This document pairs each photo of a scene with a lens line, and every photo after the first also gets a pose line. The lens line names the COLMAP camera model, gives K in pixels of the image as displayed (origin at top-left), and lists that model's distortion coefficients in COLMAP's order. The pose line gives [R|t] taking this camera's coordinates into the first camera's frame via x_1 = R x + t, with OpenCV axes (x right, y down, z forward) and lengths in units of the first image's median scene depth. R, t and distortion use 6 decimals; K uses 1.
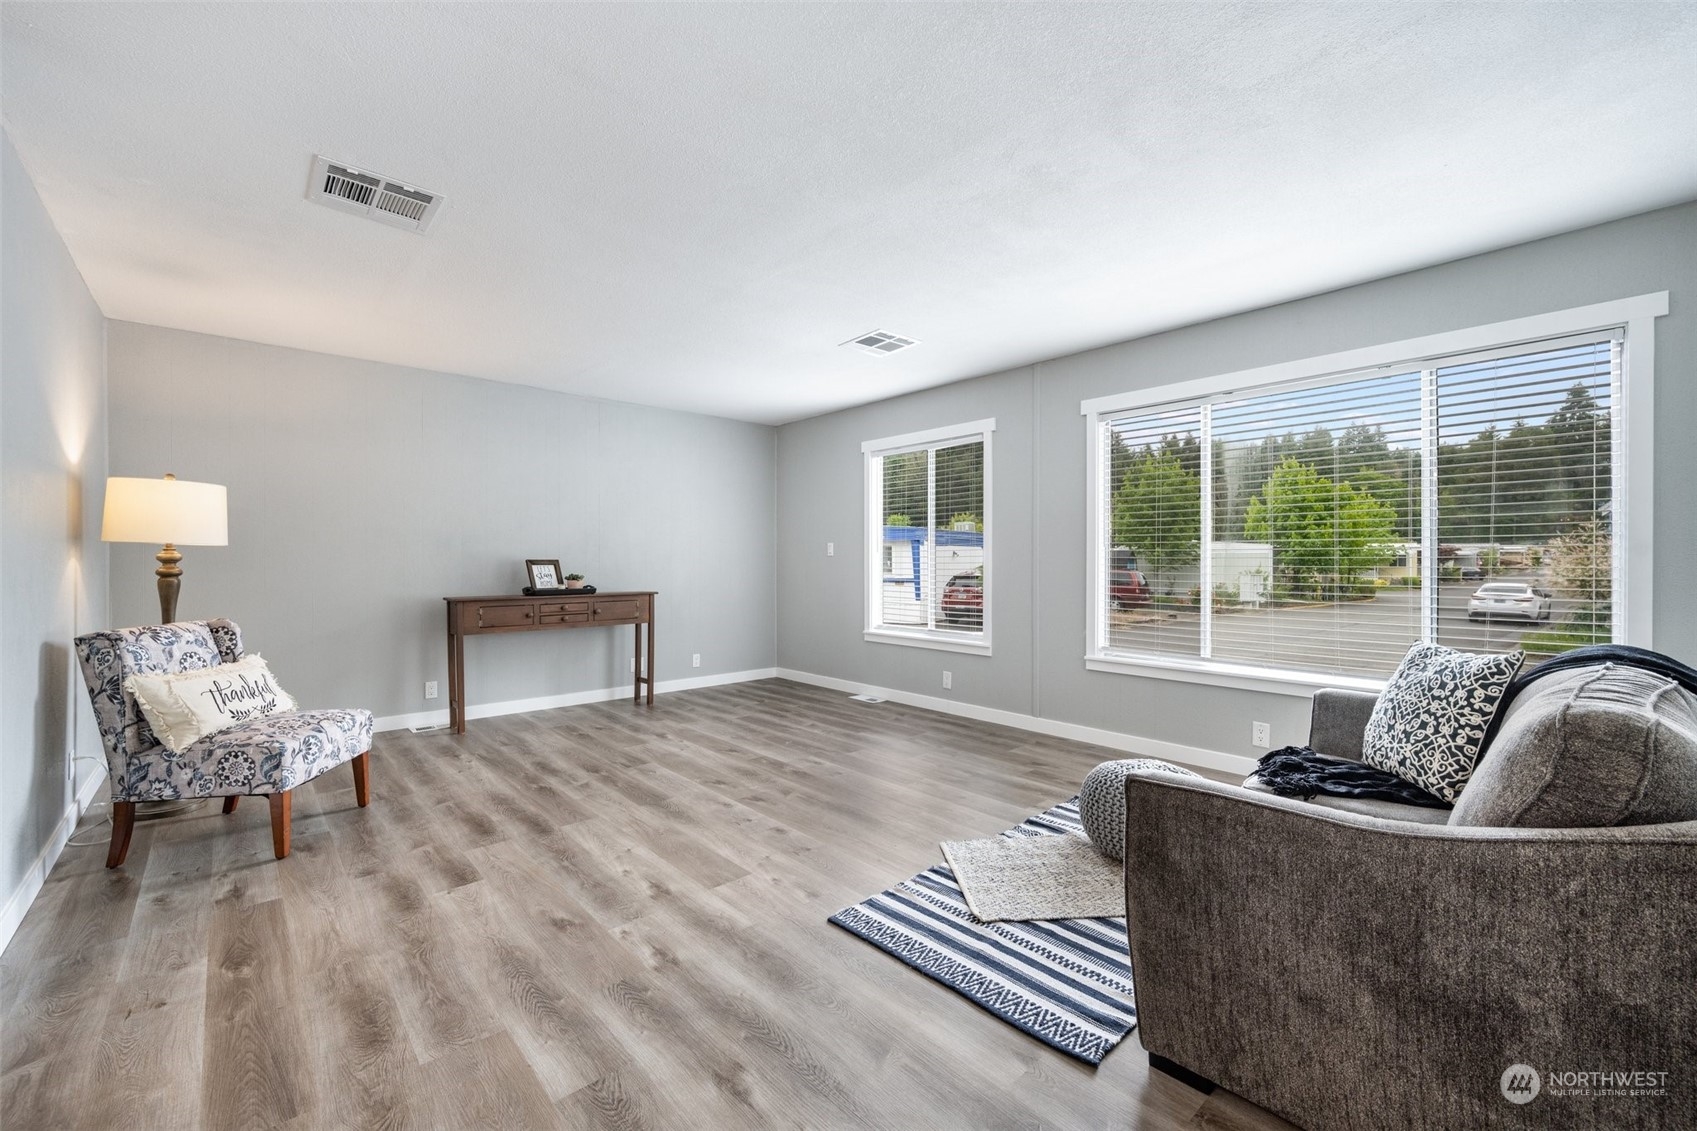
lens RADIAL K [[674.4, 0, 849.2], [0, 674.4, 564.9], [0, 0, 1]] dist [-0.000123, -0.000016]
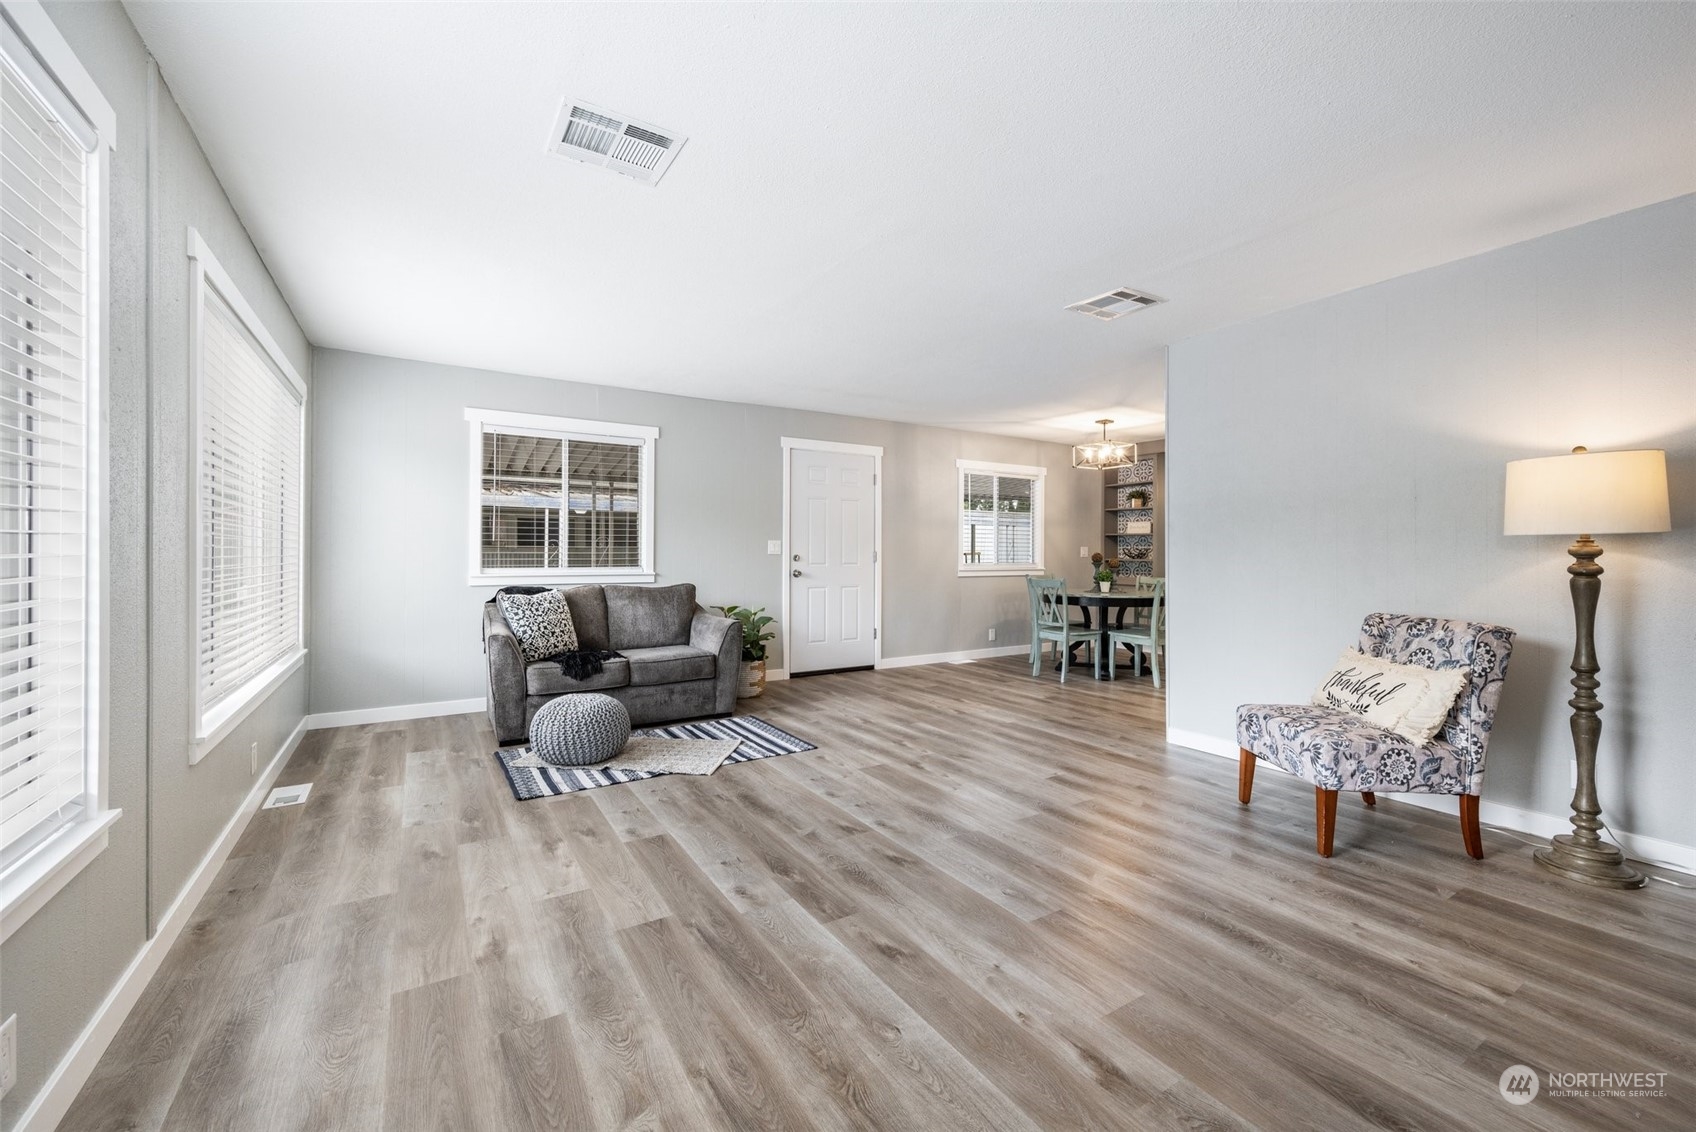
lens RADIAL K [[674.0, 0, 857.1], [0, 674.0, 560.8], [0, 0, 1]] dist [-0.000123, -0.000016]
pose [[-0.987062, -0.003303, 0.160306, -0.294060], [-0.001433, 0.999930, 0.011781, -0.006600], [-0.160333, 0.011399, -0.986997, 1.901047]]
